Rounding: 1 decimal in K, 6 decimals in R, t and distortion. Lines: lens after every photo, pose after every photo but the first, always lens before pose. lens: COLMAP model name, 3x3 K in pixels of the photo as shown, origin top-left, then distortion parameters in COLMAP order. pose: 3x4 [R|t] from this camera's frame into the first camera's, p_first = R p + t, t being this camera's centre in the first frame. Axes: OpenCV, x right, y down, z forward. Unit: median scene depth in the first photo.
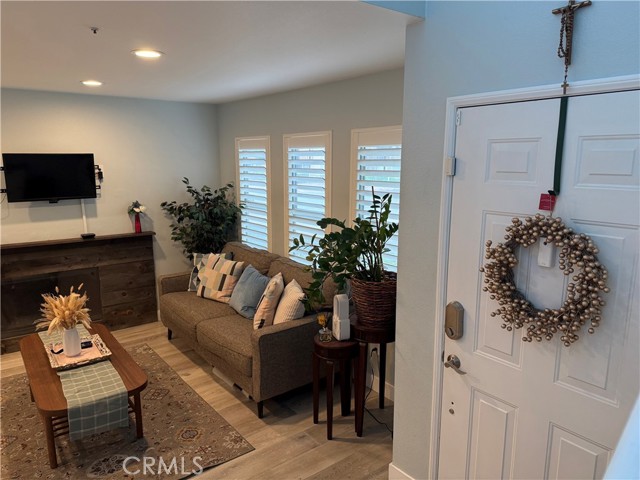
lens RADIAL K [[450.1, 0, 320.0], [0, 450.1, 240.0], [0, 0, 1]] dist [0.100445, -0.115429]
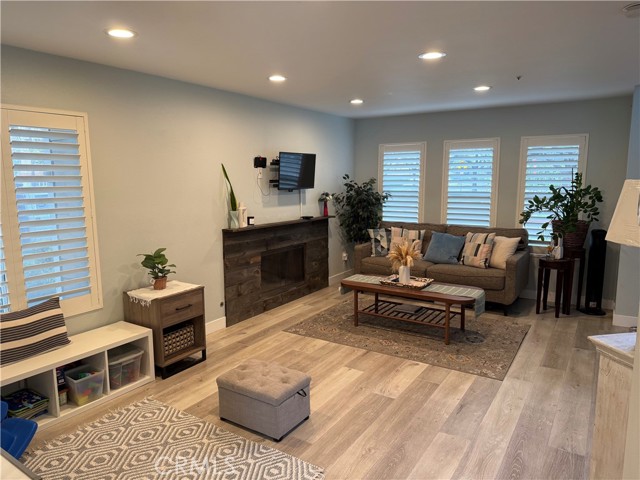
lens RADIAL K [[450.1, 0, 320.0], [0, 450.1, 240.0], [0, 0, 1]] dist [0.100445, -0.115429]
pose [[0.941265, -0.053138, 0.333462, -1.282083], [0.065662, 0.997493, -0.026393, 0.128614], [-0.331224, 0.046738, 0.942394, -0.298187]]
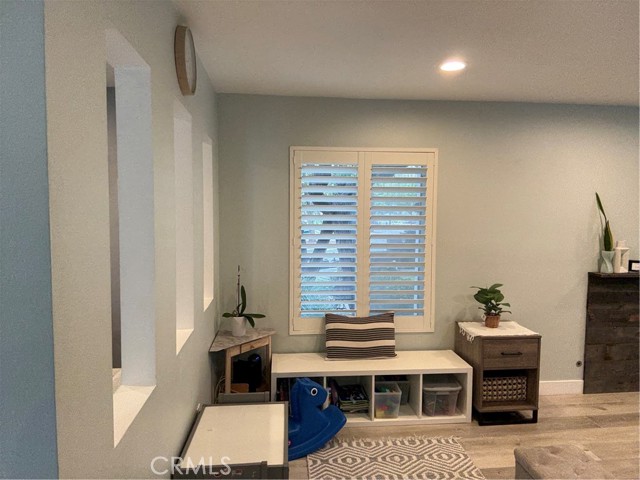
lens RADIAL K [[436.6, 0, 318.7], [0, 436.6, 233.8], [0, 0, 1]] dist [0.075937, -0.090765]
pose [[0.854459, 0.039839, -0.517990, -1.094951], [-0.100792, 0.990823, -0.090059, 0.111892], [0.509648, 0.129161, 0.850633, -0.190760]]
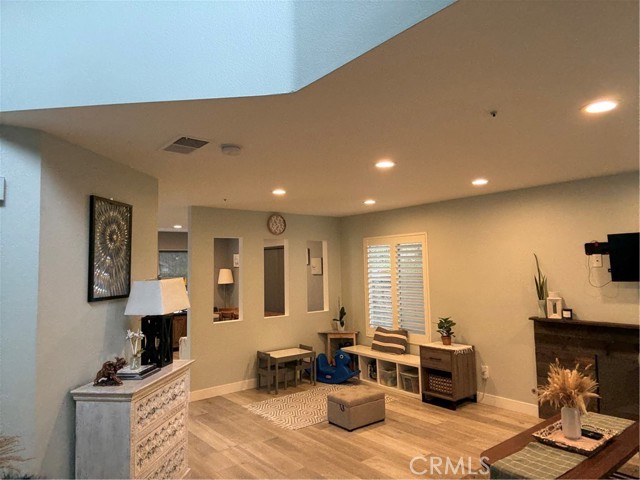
lens RADIAL K [[436.6, 0, 318.7], [0, 436.6, 233.8], [0, 0, 1]] dist [0.075937, -0.090765]
pose [[0.023664, -0.074259, -0.996958, 0.392775], [-0.154915, 0.984919, -0.077039, -0.012110], [0.987644, 0.156267, 0.011803, 0.411779]]
